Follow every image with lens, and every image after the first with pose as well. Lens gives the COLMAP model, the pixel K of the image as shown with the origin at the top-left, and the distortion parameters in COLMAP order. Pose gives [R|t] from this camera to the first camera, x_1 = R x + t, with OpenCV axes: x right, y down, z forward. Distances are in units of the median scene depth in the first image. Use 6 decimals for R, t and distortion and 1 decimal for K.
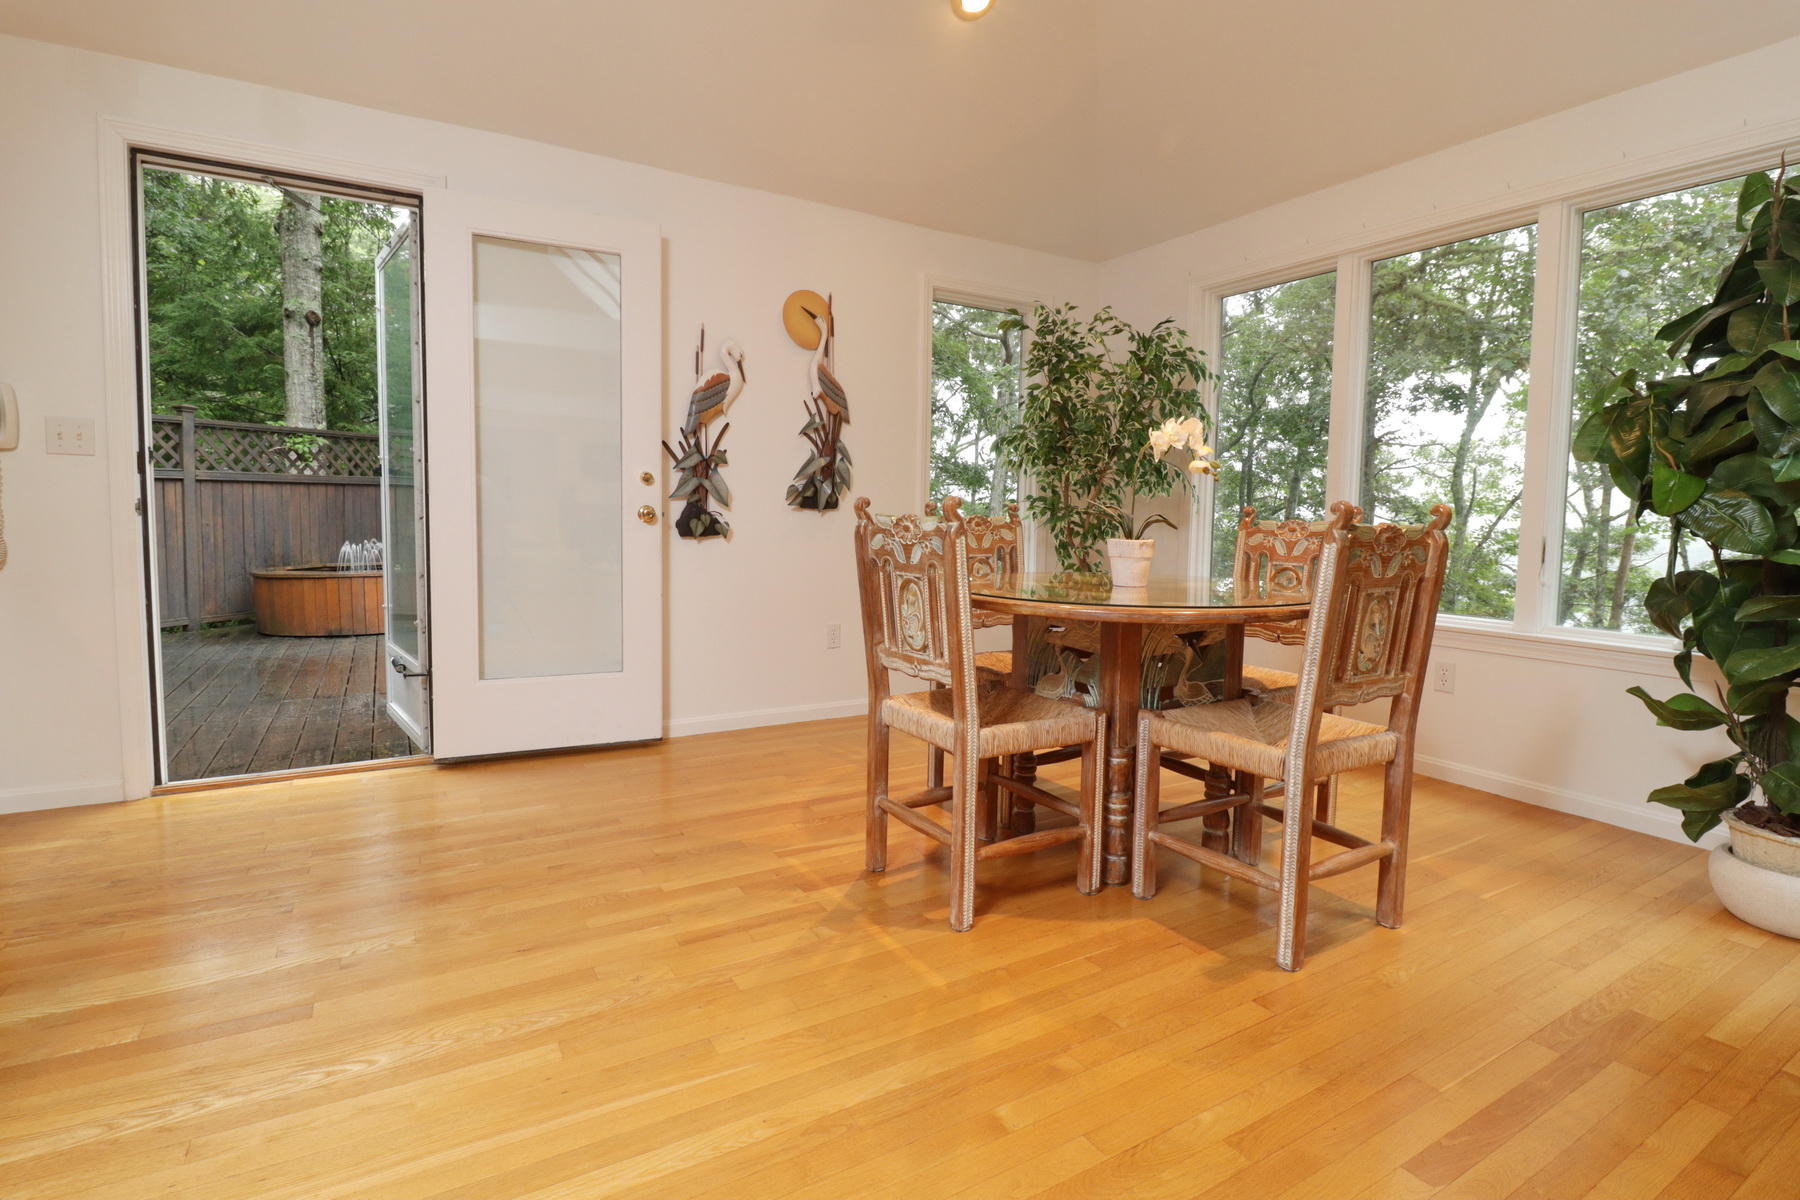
lens RADIAL K [[855.3, 0, 884.0], [0, 855.3, 583.3], [0, 0, 1]] dist [0.000907, -0.010237]
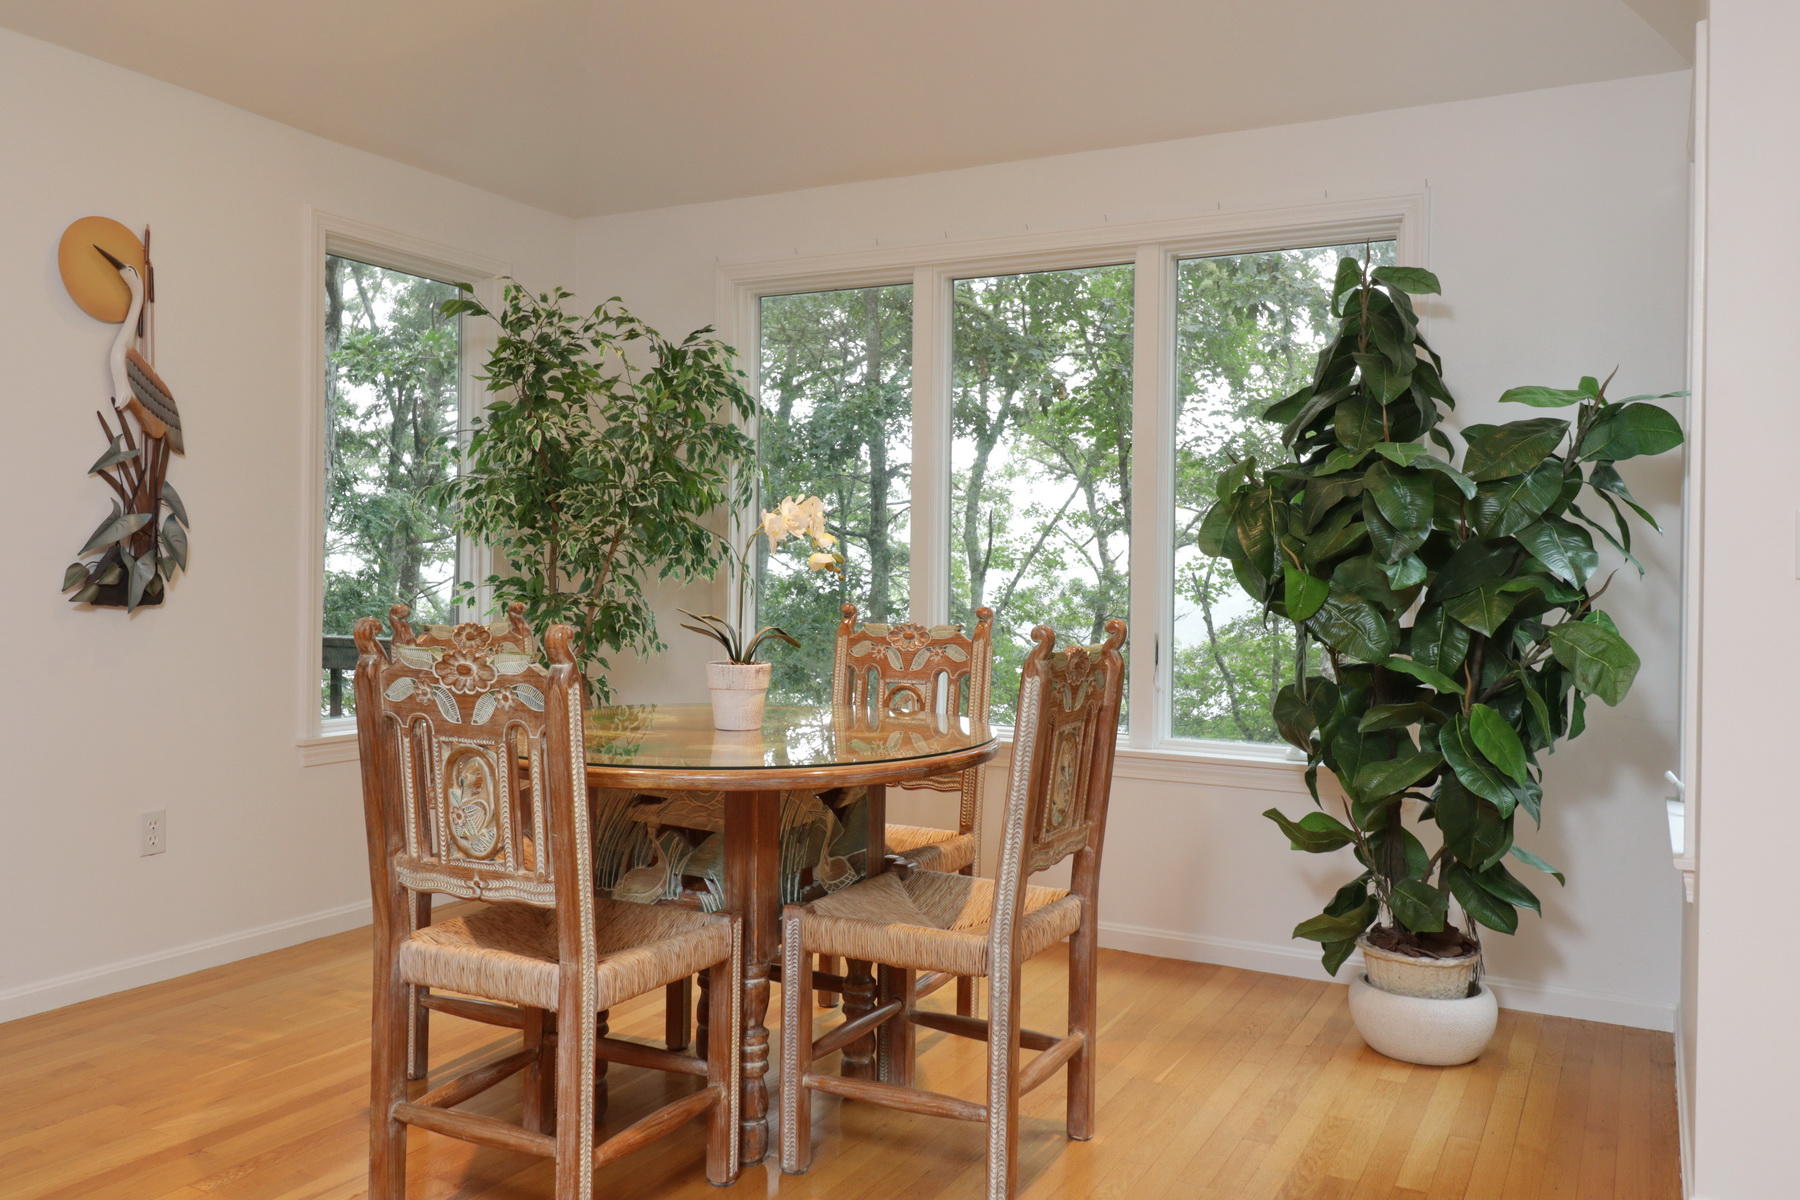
lens RADIAL K [[1430.7, 0, 870.1], [0, 1430.7, 591.8], [0, 0, 1]] dist [0.016661, -0.001625]
pose [[0.854851, -0.014241, 0.518678, -0.253640], [0.043746, 0.998042, -0.044697, -0.057352], [-0.517026, 0.060899, 0.853801, -0.078700]]
